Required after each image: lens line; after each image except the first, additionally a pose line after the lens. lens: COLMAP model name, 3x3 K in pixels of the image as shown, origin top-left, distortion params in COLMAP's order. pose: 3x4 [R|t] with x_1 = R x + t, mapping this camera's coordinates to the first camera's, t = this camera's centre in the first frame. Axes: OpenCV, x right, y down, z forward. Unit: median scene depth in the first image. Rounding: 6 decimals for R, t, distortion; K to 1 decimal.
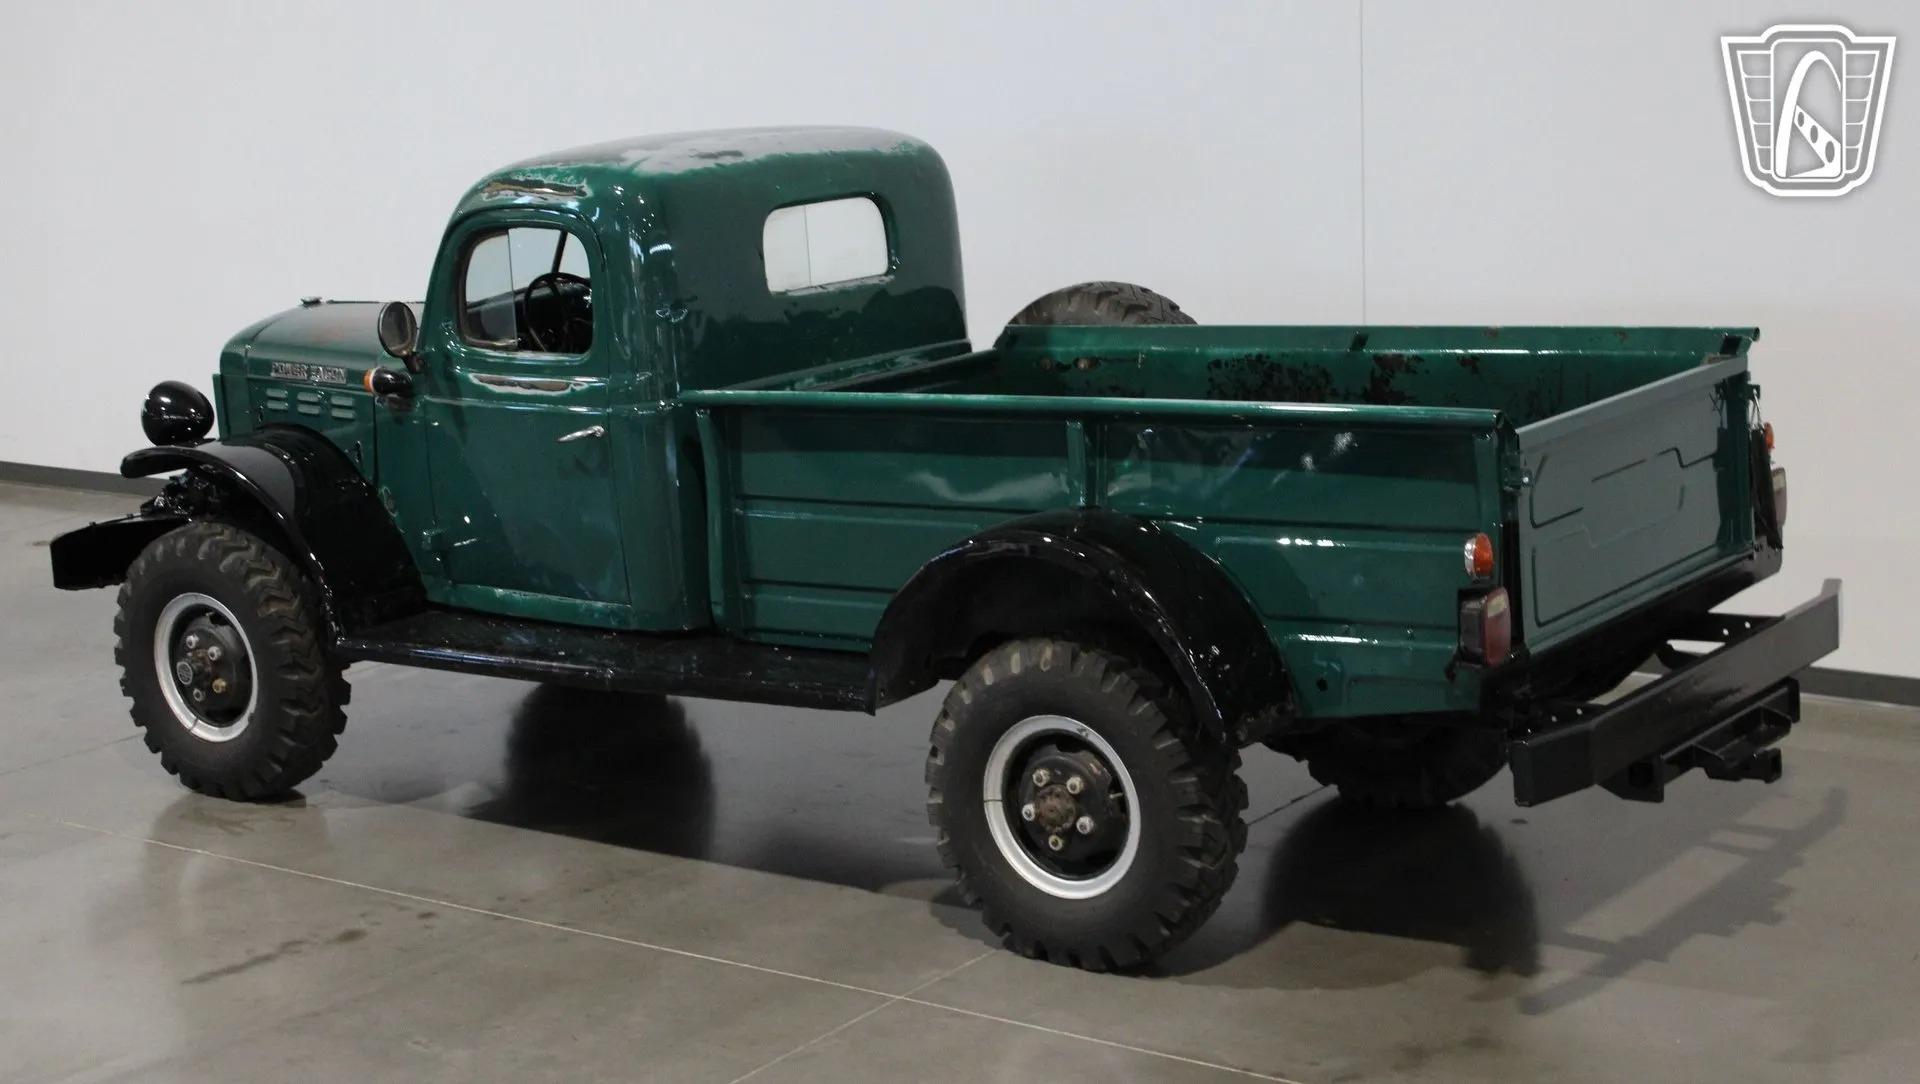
lens RADIAL K [[3173.8, 0, 945.1], [0, 3173.8, 536.3], [0, 0, 1]] dist [-0.024164, 0.000000]
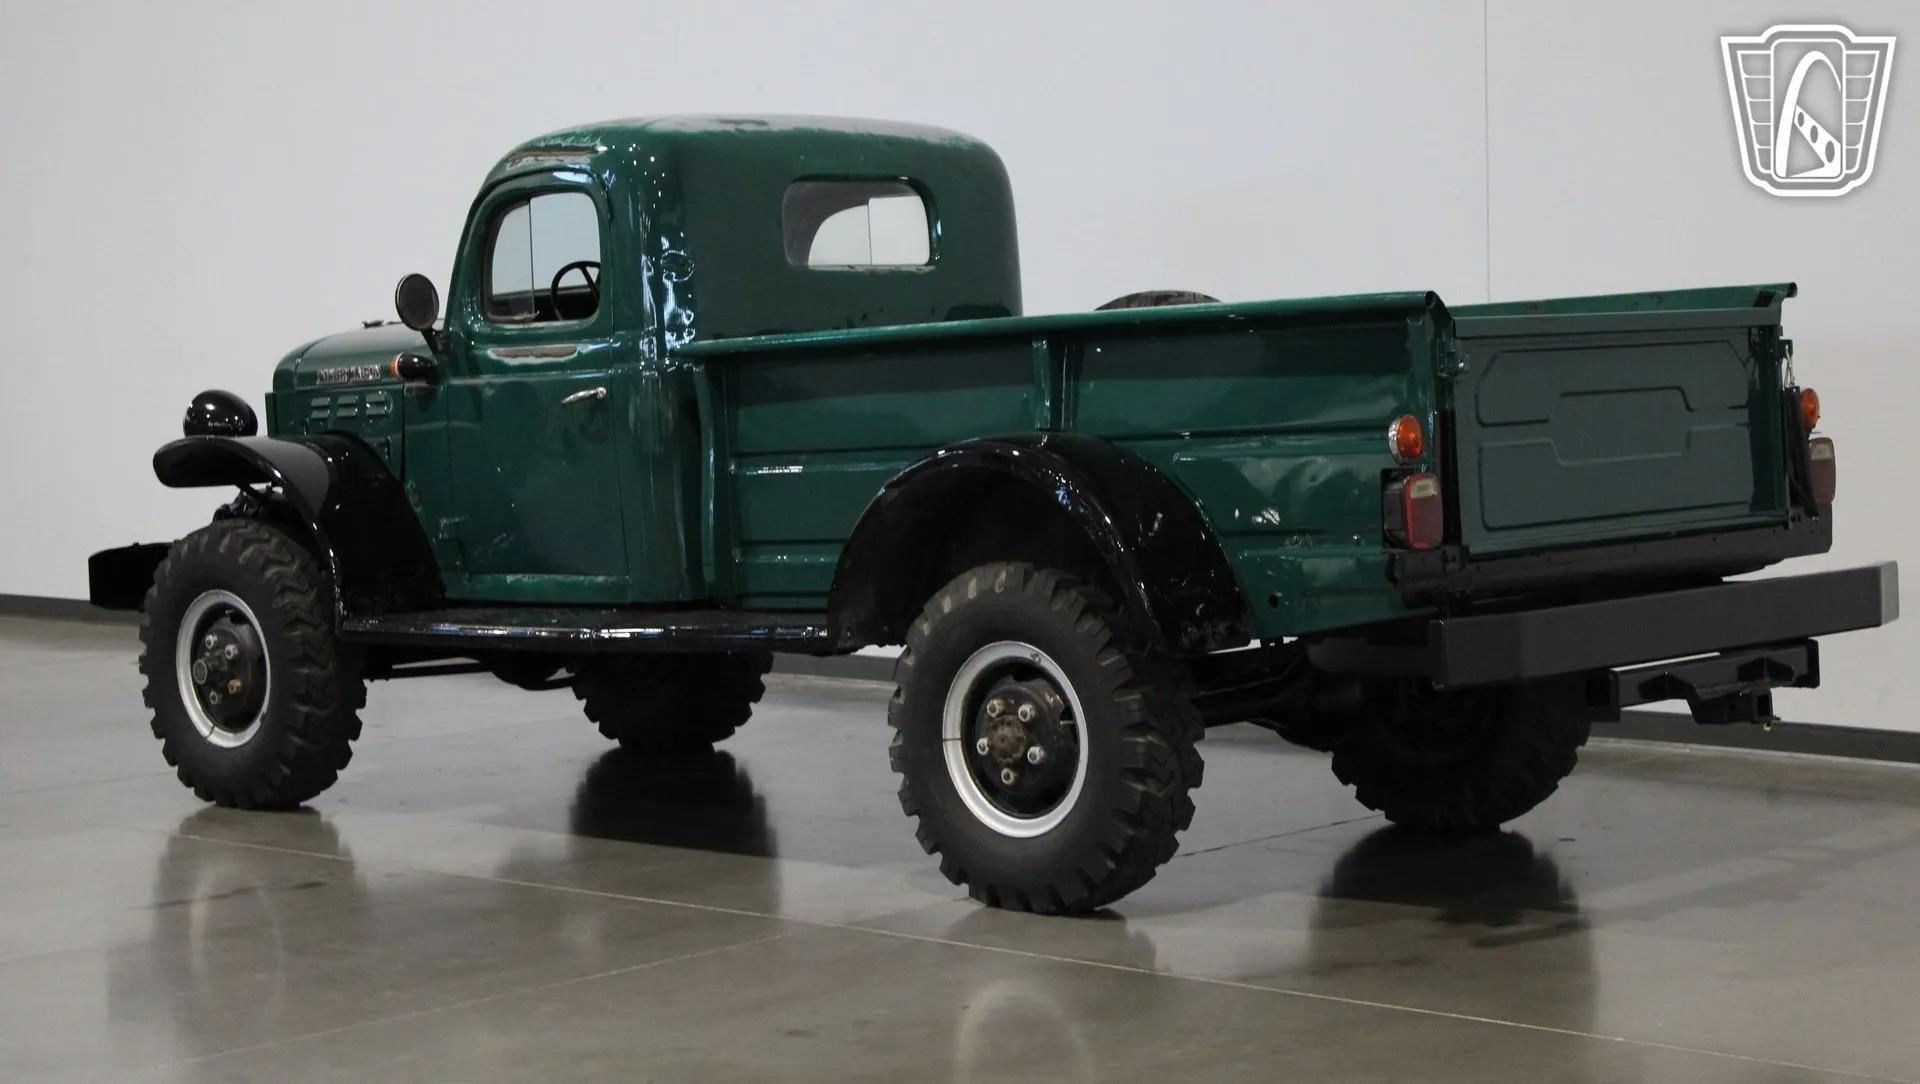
lens RADIAL K [[3769.0, 0, 952.0], [0, 3769.0, 545.4], [0, 0, 1]] dist [0.022673, 0.000000]
pose [[0.992097, 0.022375, -0.123458, 0.141109], [-0.037275, 0.992106, -0.119737, 0.147496], [0.119805, 0.123393, 0.985100, -0.119754]]
